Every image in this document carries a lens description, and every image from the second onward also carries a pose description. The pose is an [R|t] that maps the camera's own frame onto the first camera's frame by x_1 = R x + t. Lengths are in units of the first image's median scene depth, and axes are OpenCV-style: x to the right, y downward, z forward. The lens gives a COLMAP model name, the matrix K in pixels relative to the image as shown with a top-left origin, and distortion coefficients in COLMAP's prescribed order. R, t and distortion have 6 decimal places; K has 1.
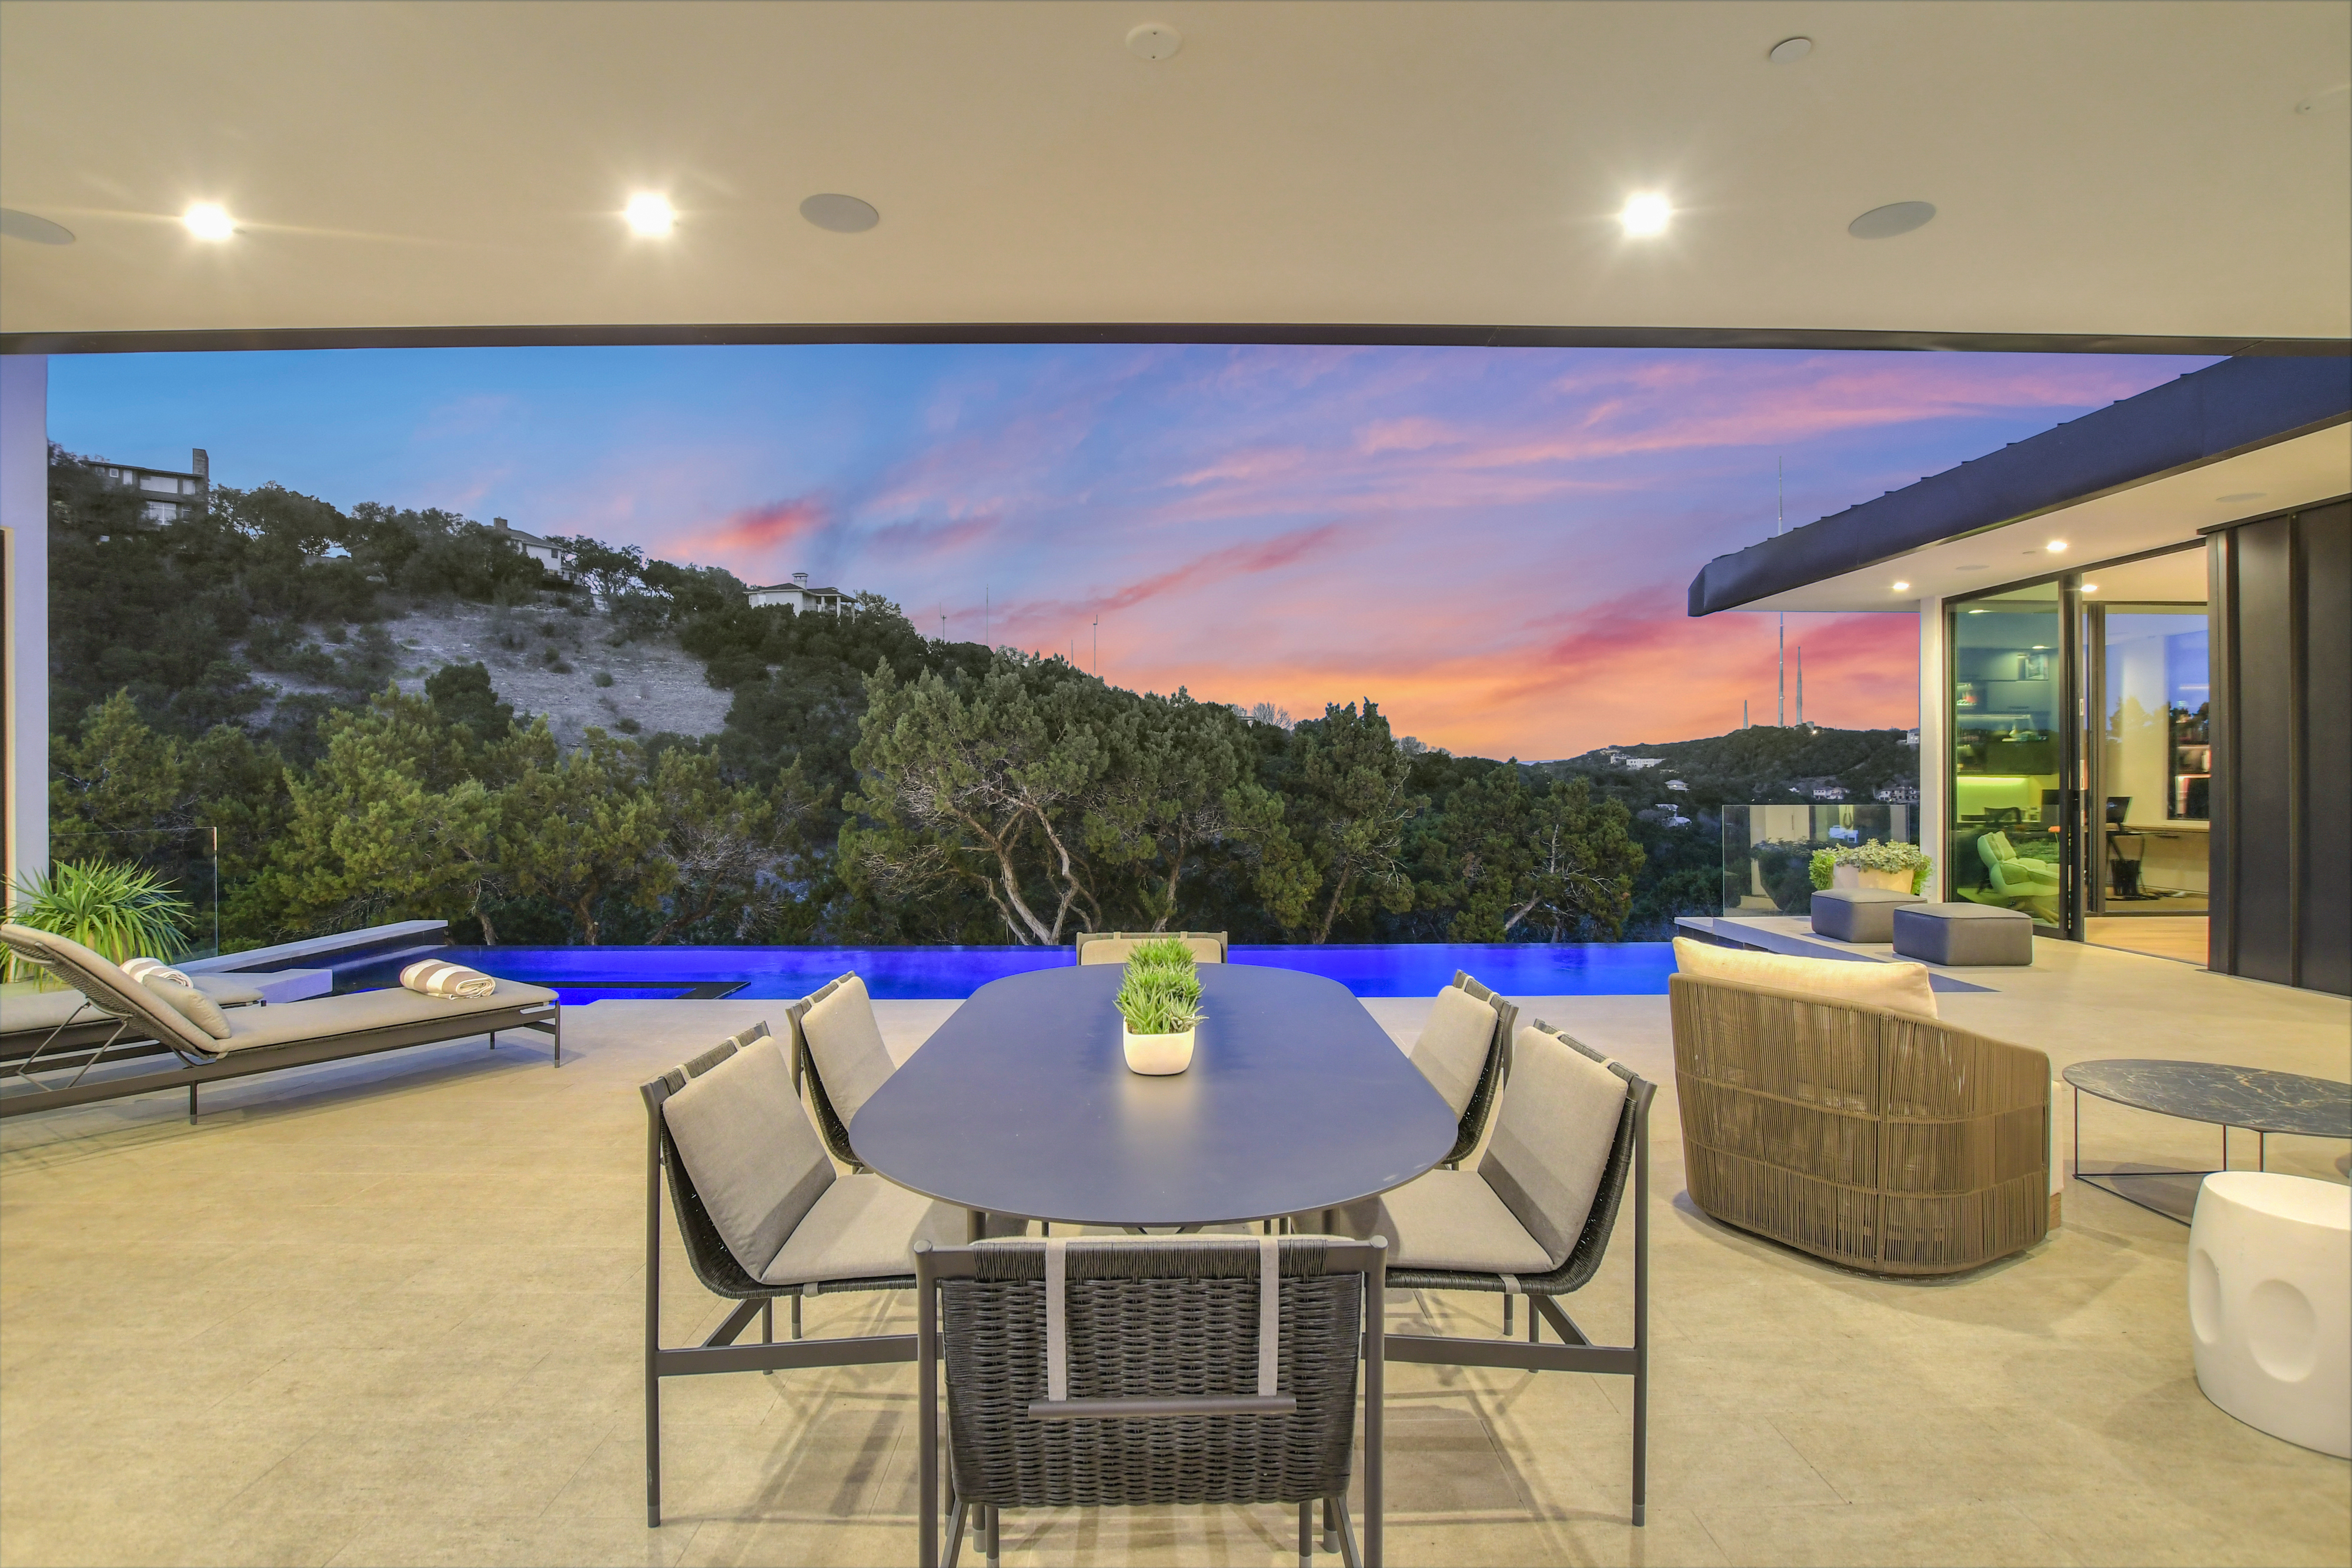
lens RADIAL K [[1109.7, 0, 1177.6], [0, 1109.7, 785.6], [0, 0, 1]] dist [-0.034278, 0.005027]
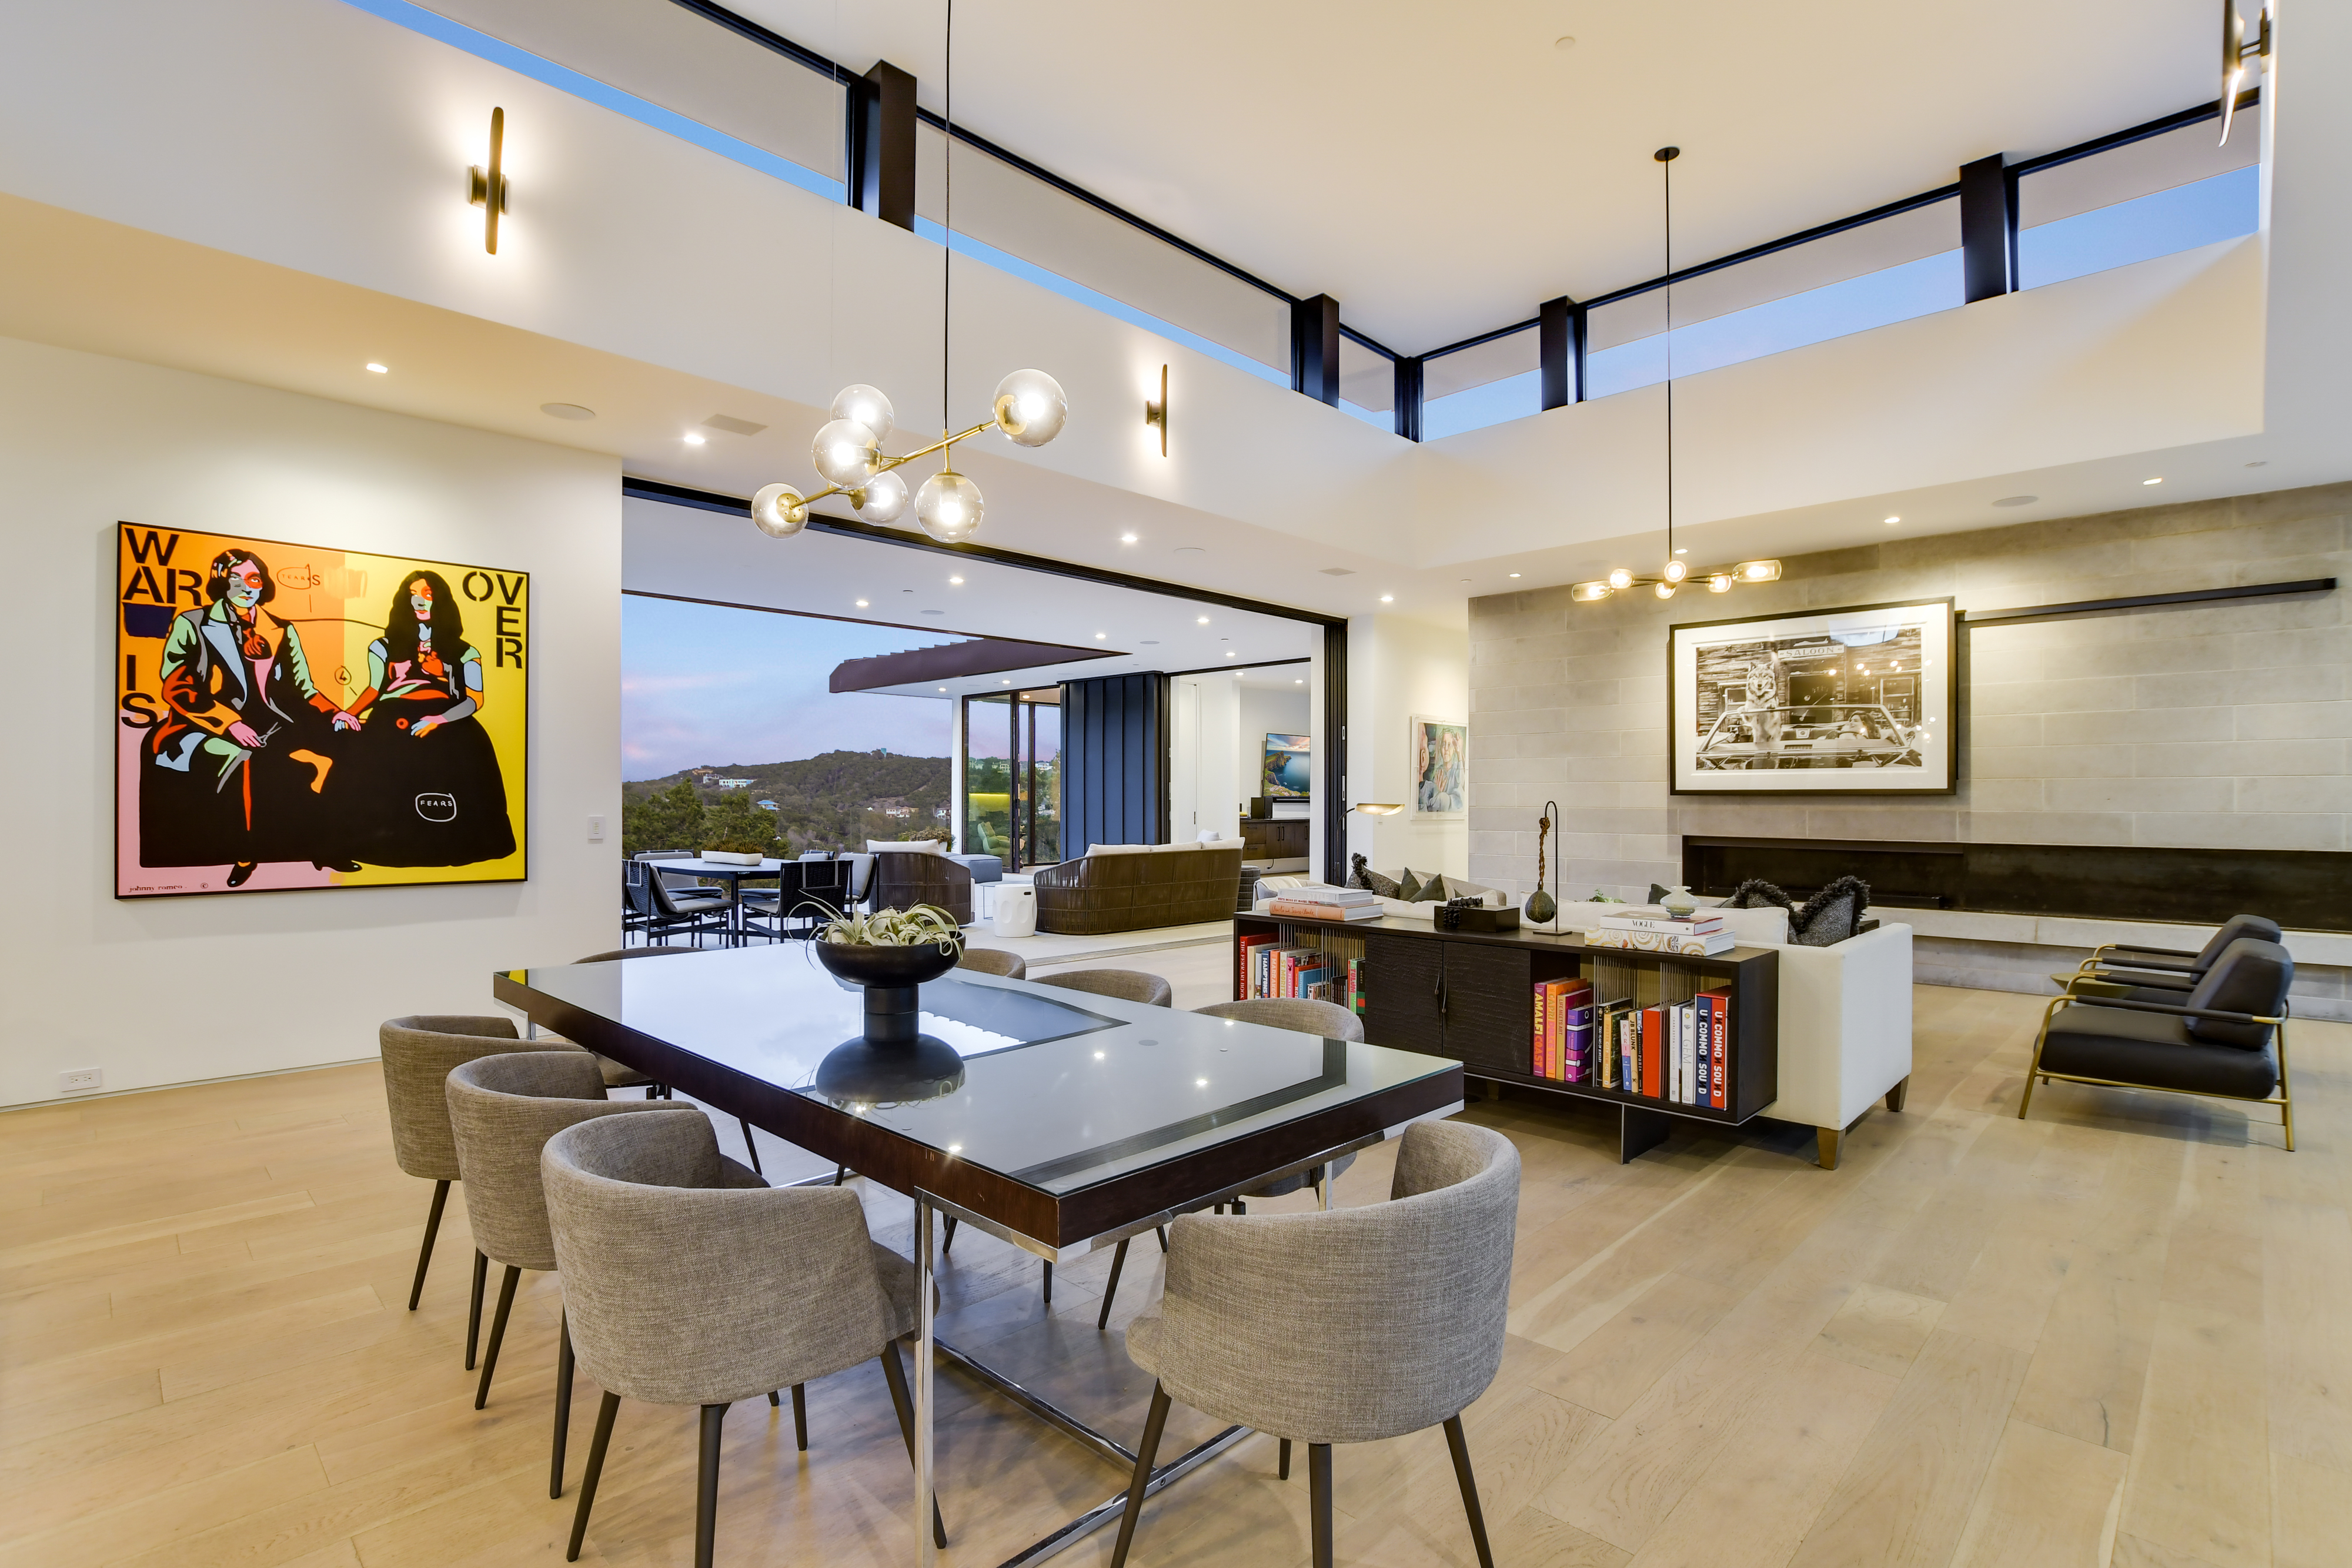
lens RADIAL K [[1109.7, 0, 1177.6], [0, 1109.7, 789.4], [0, 0, 1]] dist [-0.034278, 0.005027]
pose [[0.708892, 0.011438, 0.705224, -0.024439], [-0.000928, 0.999883, -0.015284, 0.001070], [-0.705316, 0.010180, 0.708820, -0.039495]]
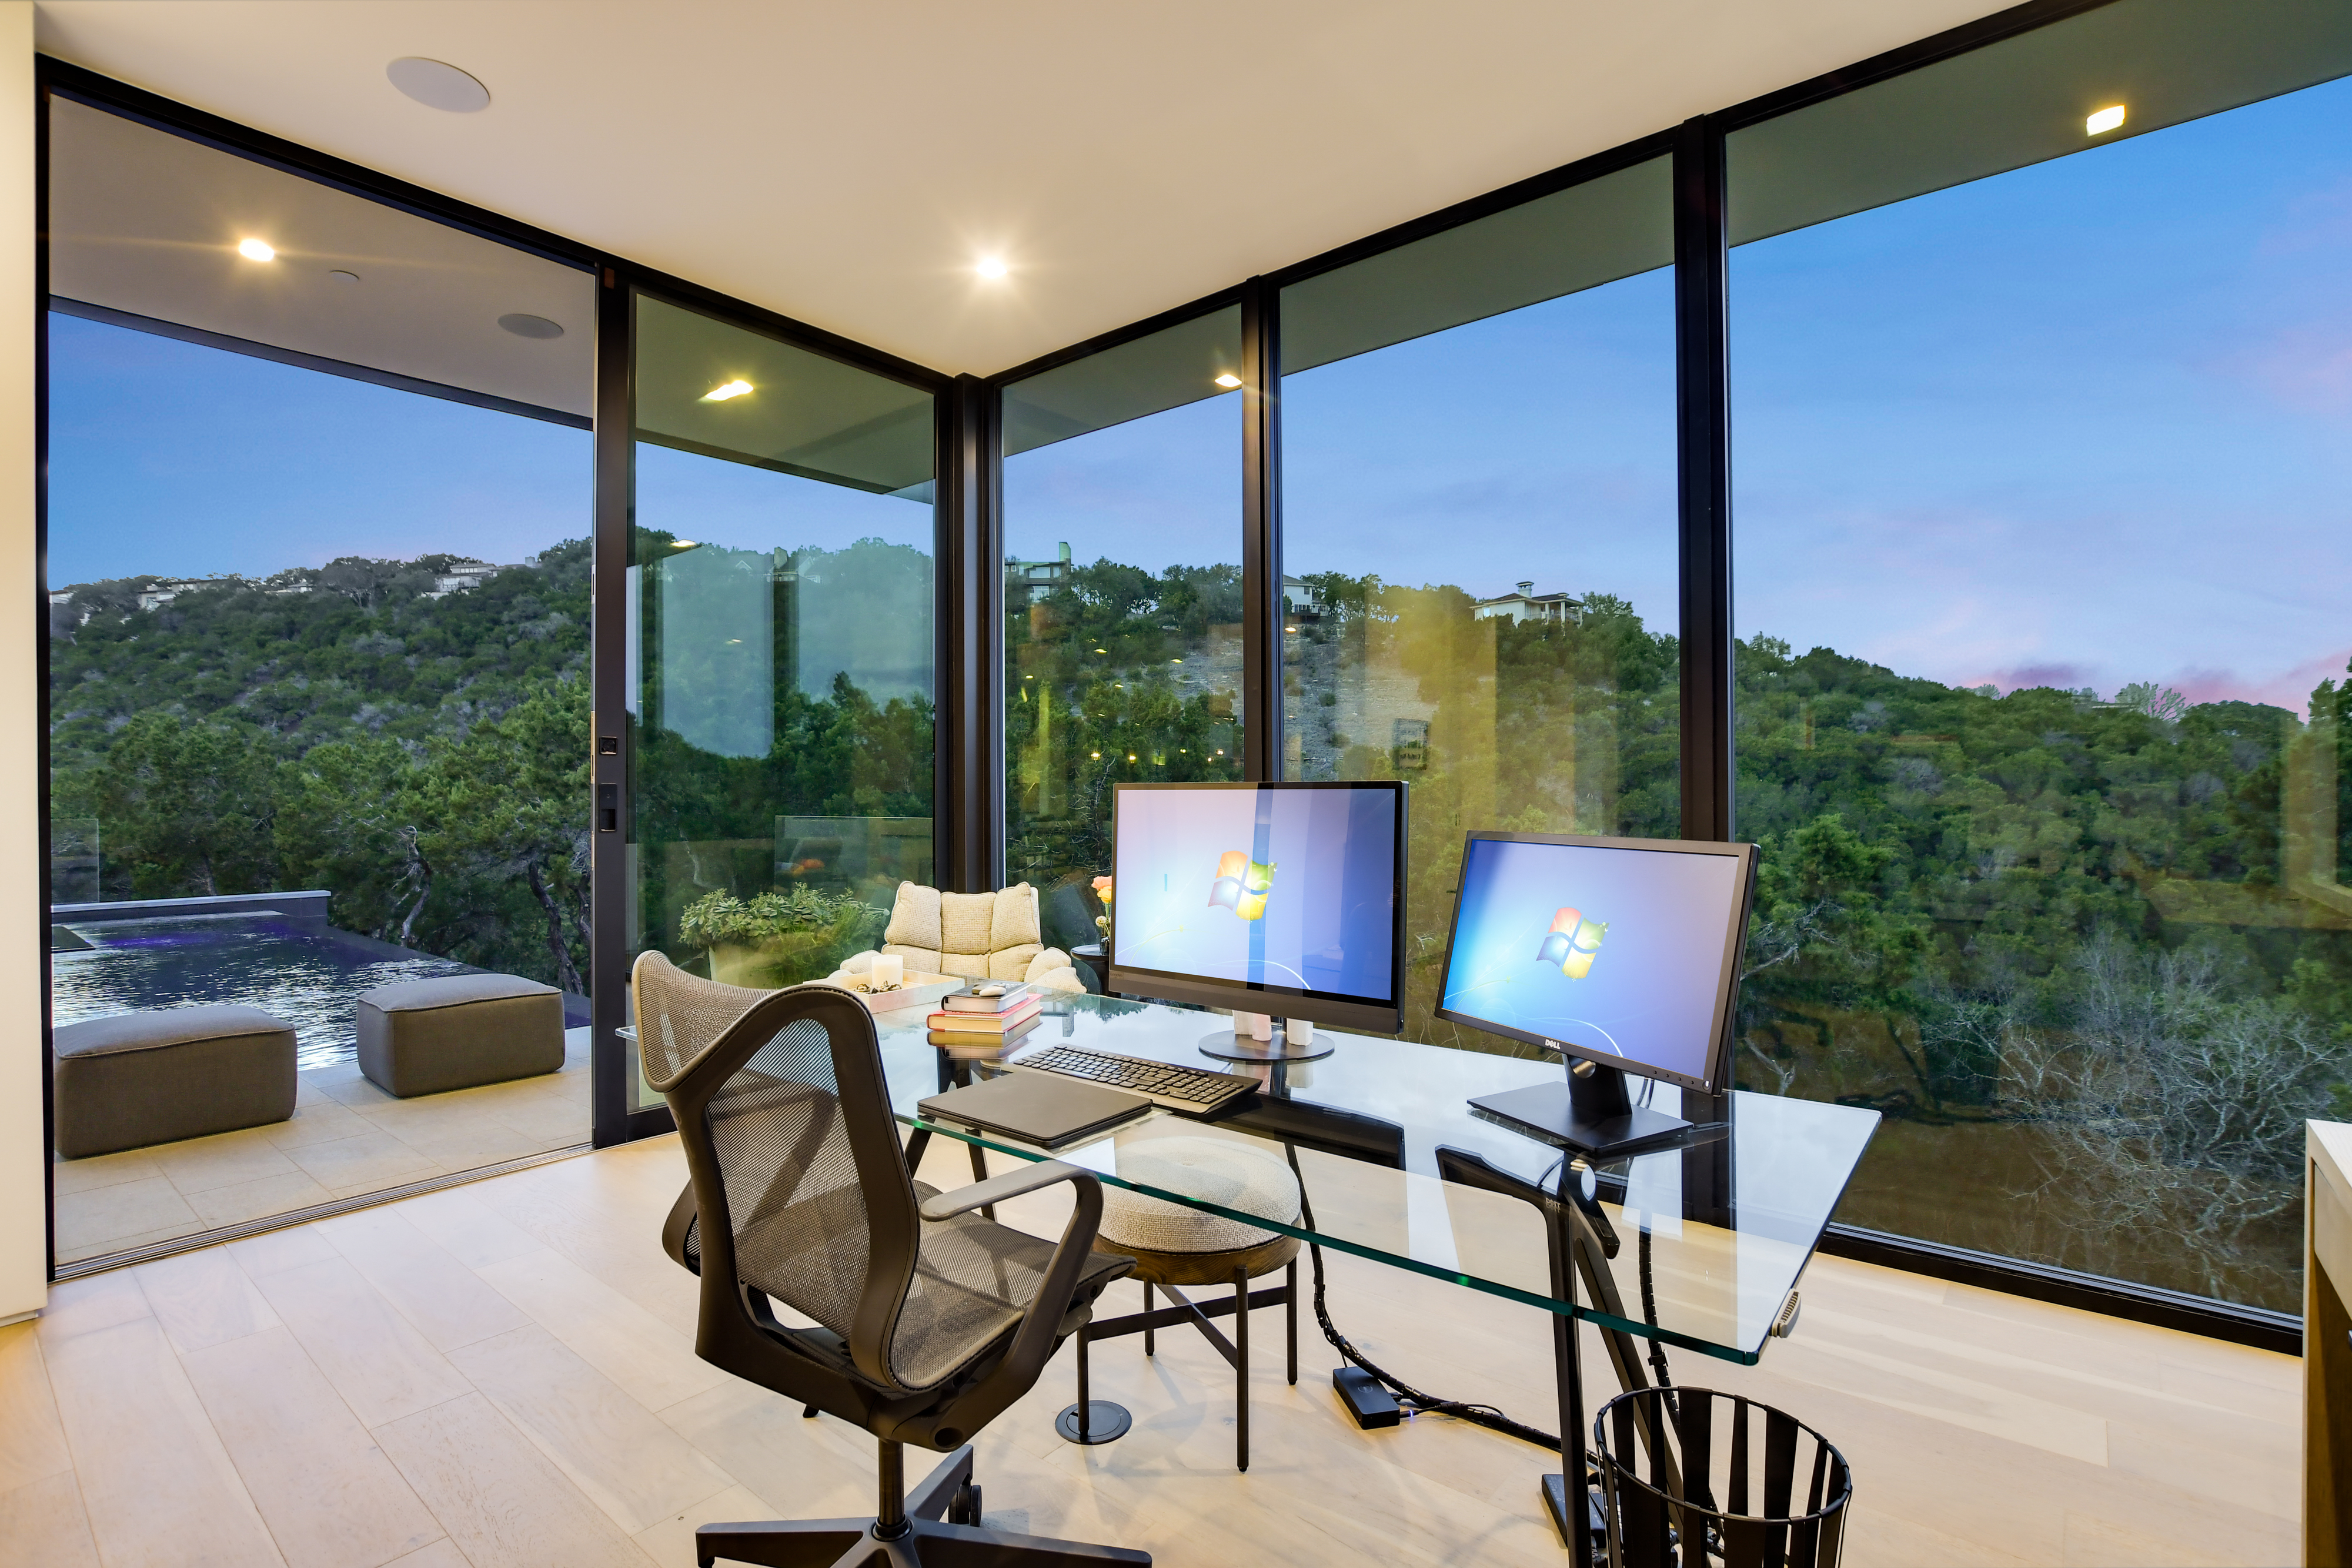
lens RADIAL K [[1109.7, 0, 1173.4], [0, 1109.7, 793.8], [0, 0, 1]] dist [-0.034278, 0.005027]
pose [[0.766518, -0.000193, -0.642223, 0.073471], [0.000303, 1.000000, 0.000062, -0.001226], [0.642223, -0.000242, 0.766518, 0.038888]]
